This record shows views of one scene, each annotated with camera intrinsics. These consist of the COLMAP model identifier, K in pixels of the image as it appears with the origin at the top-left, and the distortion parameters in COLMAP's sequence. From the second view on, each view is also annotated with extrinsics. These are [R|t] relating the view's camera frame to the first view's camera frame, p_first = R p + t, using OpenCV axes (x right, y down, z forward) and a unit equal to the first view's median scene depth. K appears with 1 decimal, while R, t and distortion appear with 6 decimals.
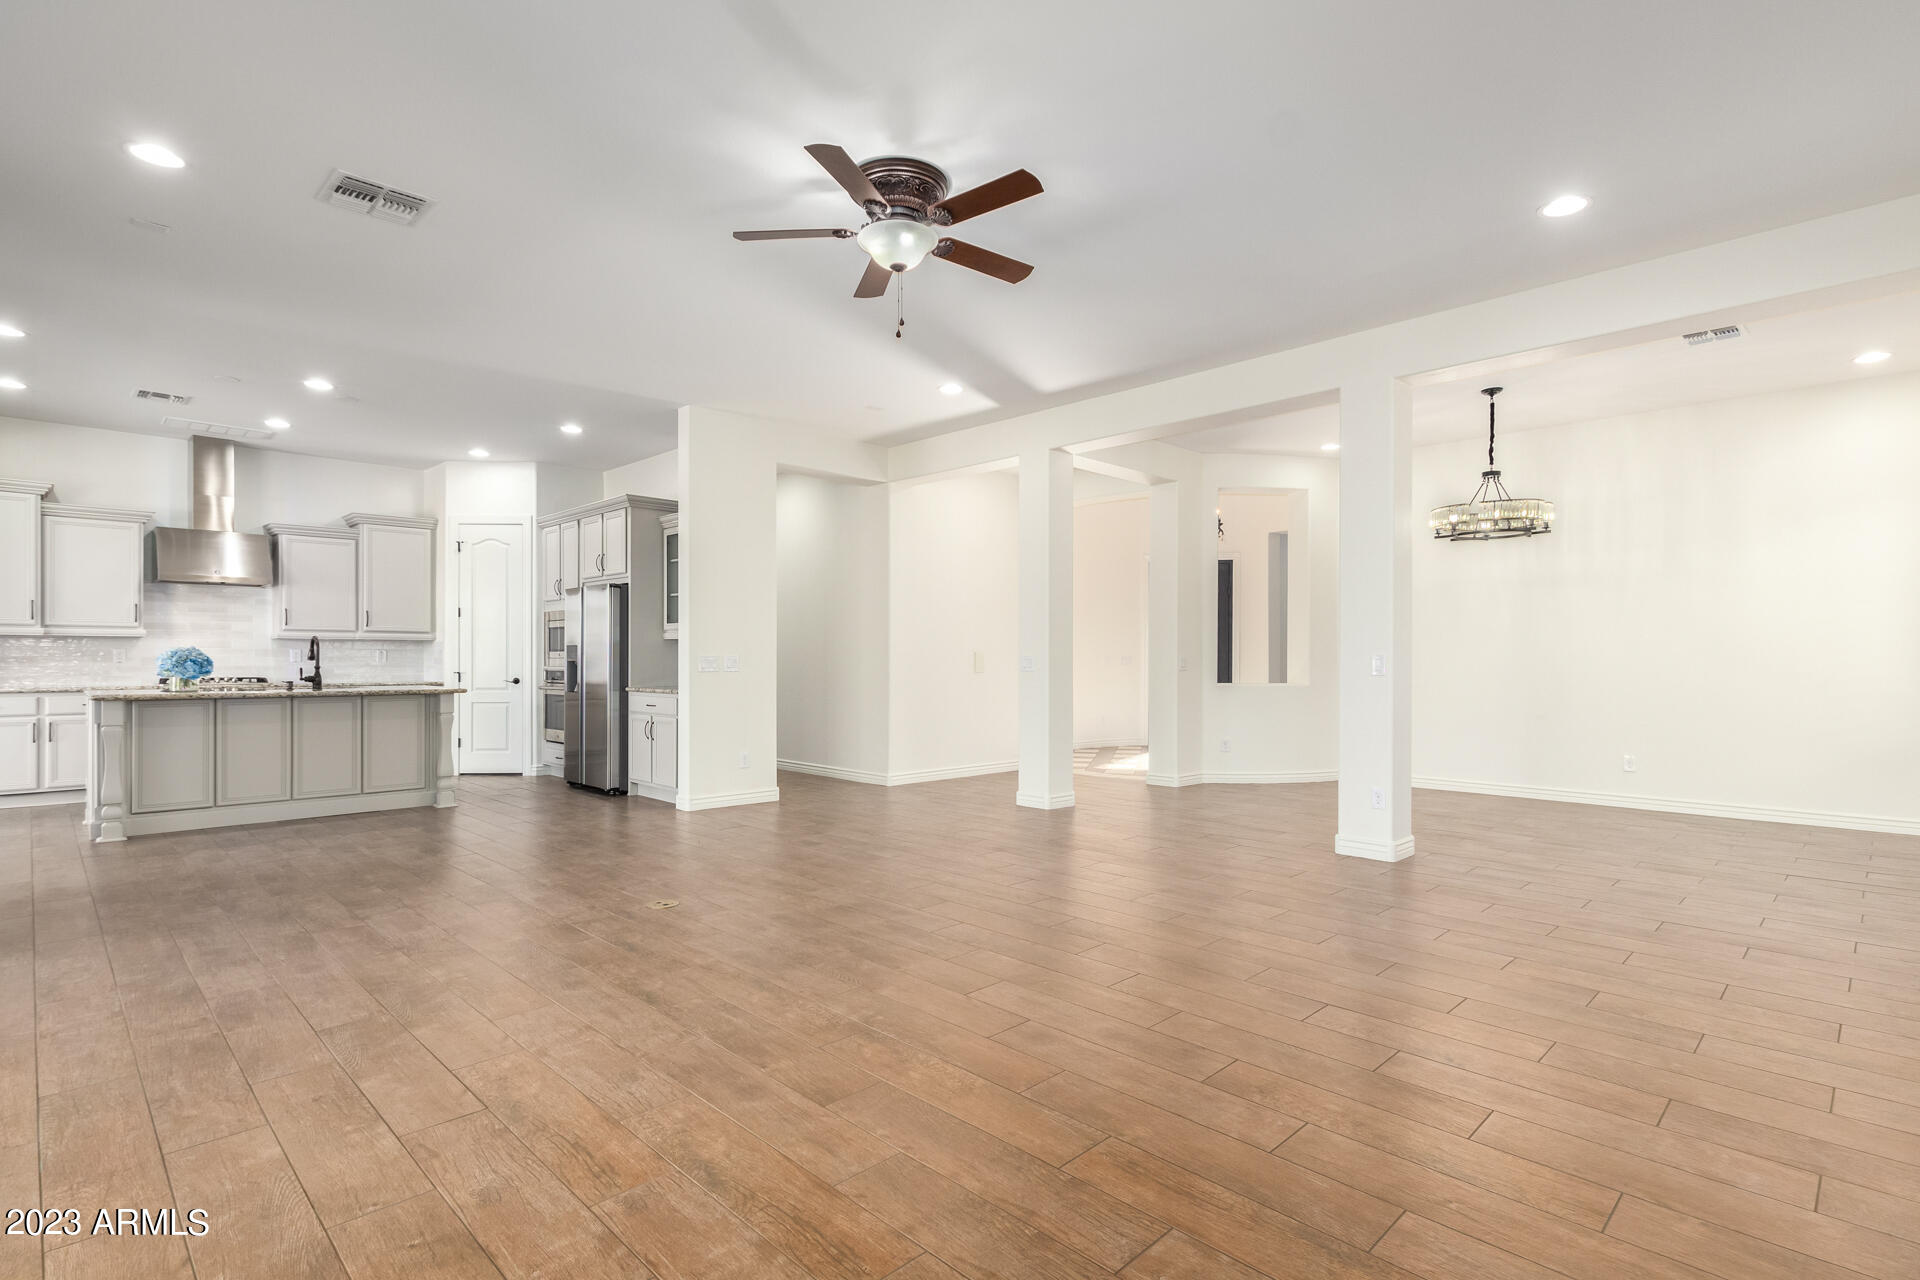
lens RADIAL K [[931.5, 0, 969.3], [0, 931.5, 659.3], [0, 0, 1]] dist [0.004922, 0.000538]
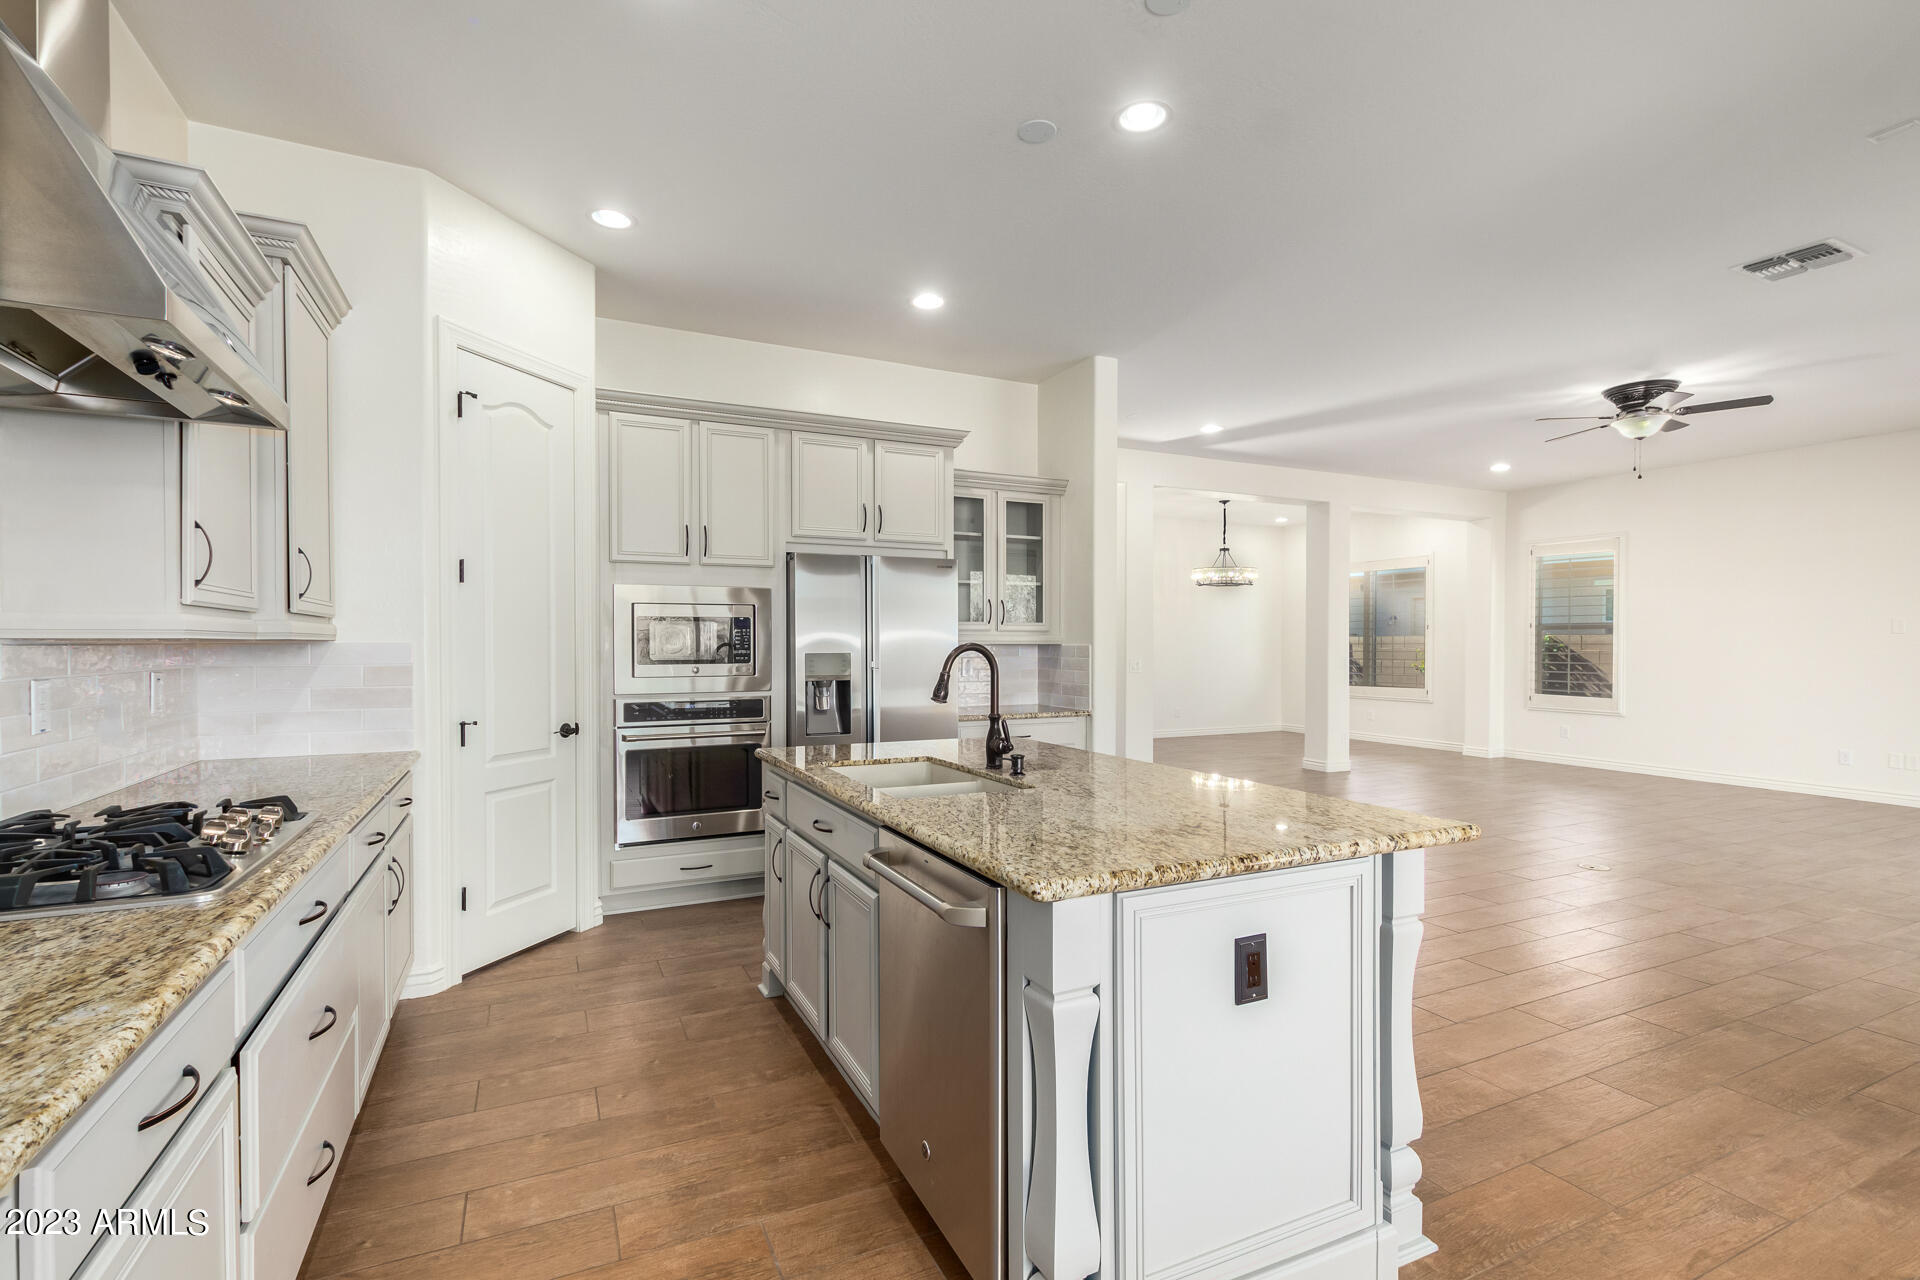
lens RADIAL K [[877.4, 0, 952.8], [0, 877.4, 645.0], [0, 0, 1]] dist [0.001115, -0.000591]
pose [[0.335996, -0.002780, 0.941859, -0.952431], [0.000949, 0.999996, 0.002613, -0.022524], [-0.941863, 0.000016, 0.335998, 0.776447]]
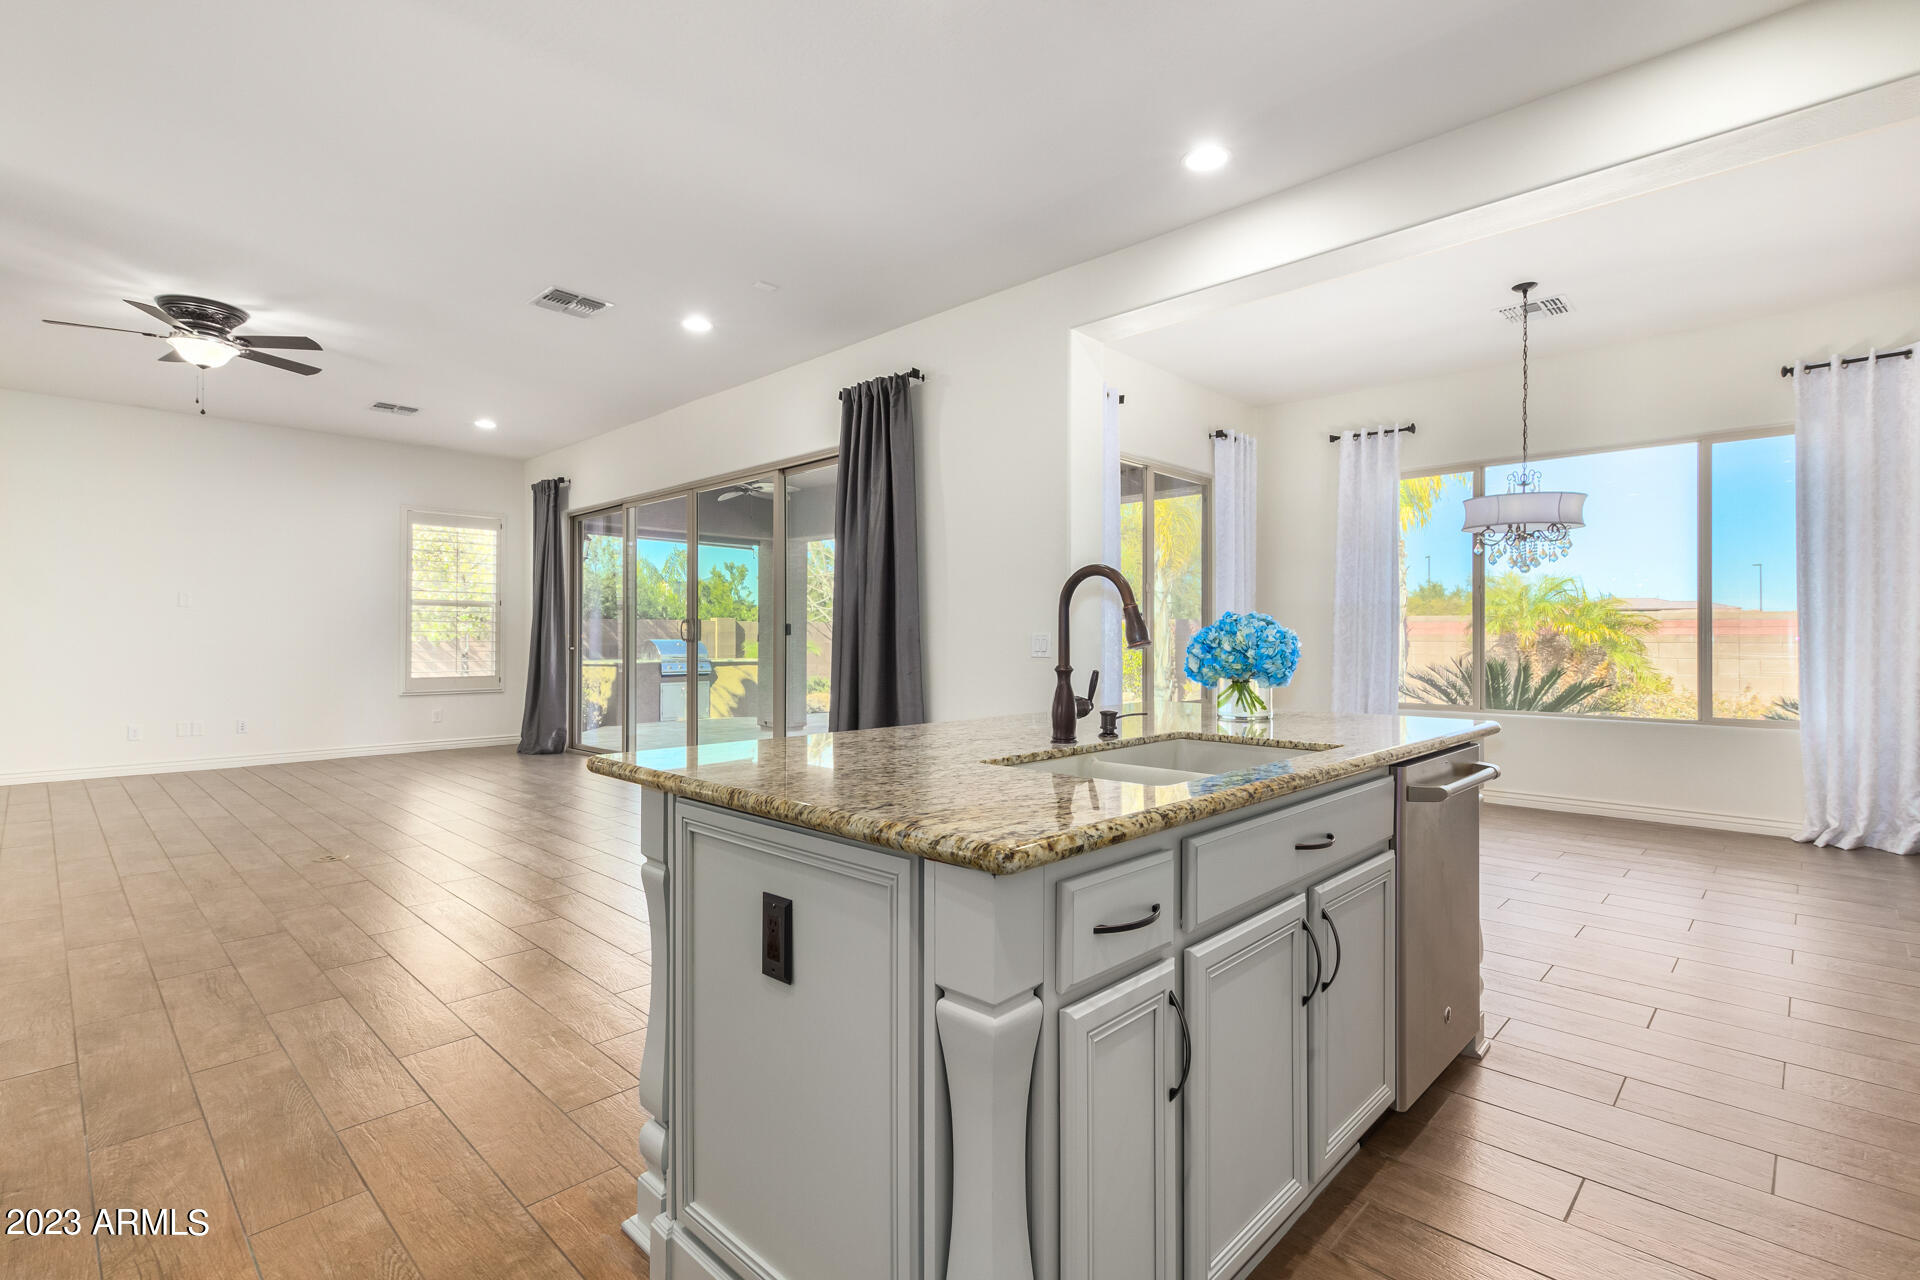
lens RADIAL K [[894.3, 0, 950.1], [0, 894.3, 632.6], [0, 0, 1]] dist [0.004096, 0.000240]
pose [[-0.999872, -0.003200, -0.015662, -0.577430], [-0.003141, 0.999988, -0.003794, -0.002253], [0.015674, -0.003745, -0.999870, 1.134189]]
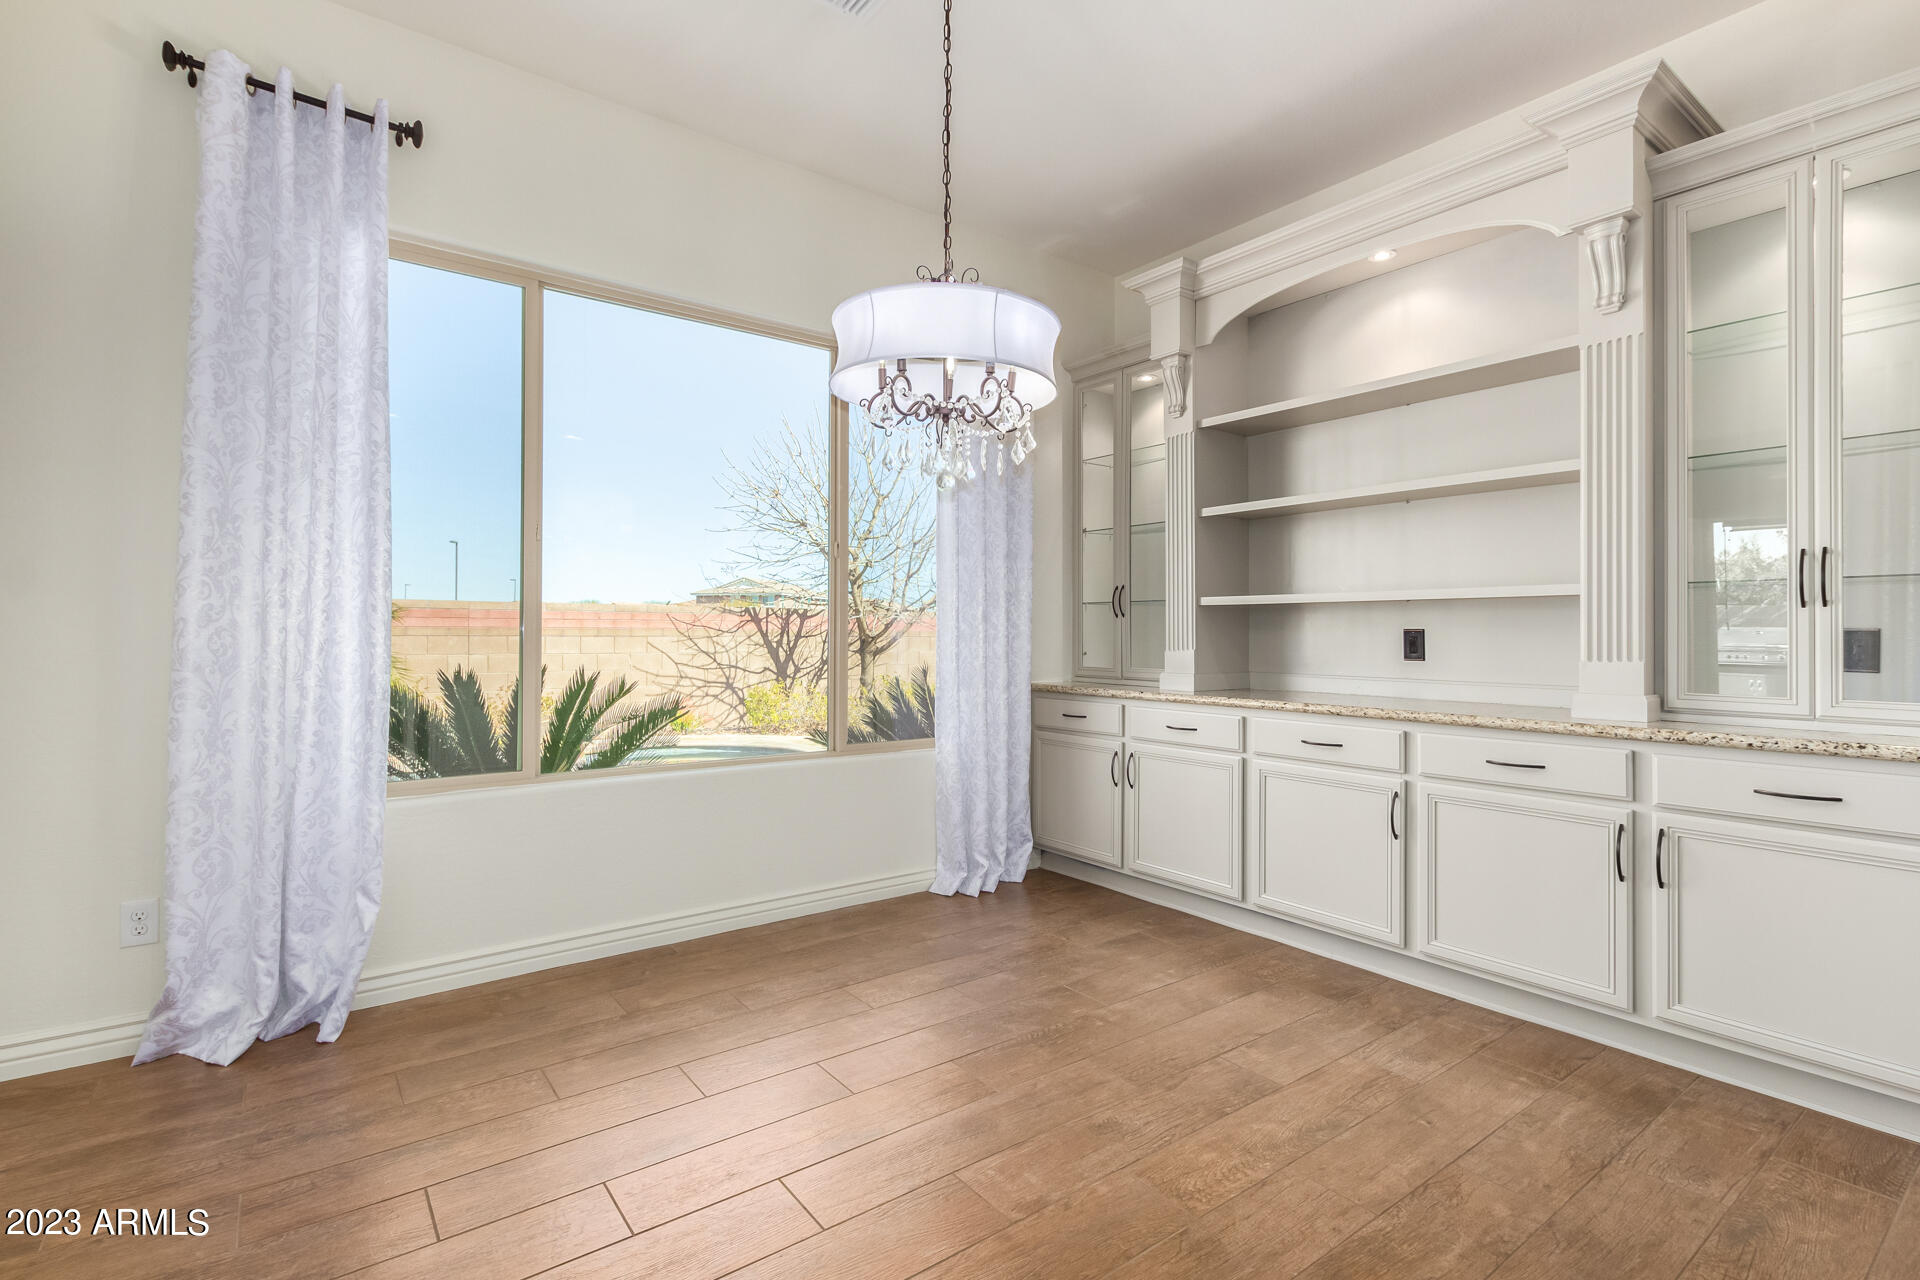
lens RADIAL K [[888.0, 0, 950.3], [0, 888.0, 630.4], [0, 0, 1]] dist [0.000267, -0.000764]
pose [[-0.148073, -0.005395, -0.988962, -0.705284], [-0.007288, 0.999964, -0.004364, -0.002177], [0.988950, 0.006562, -0.148107, 0.577121]]
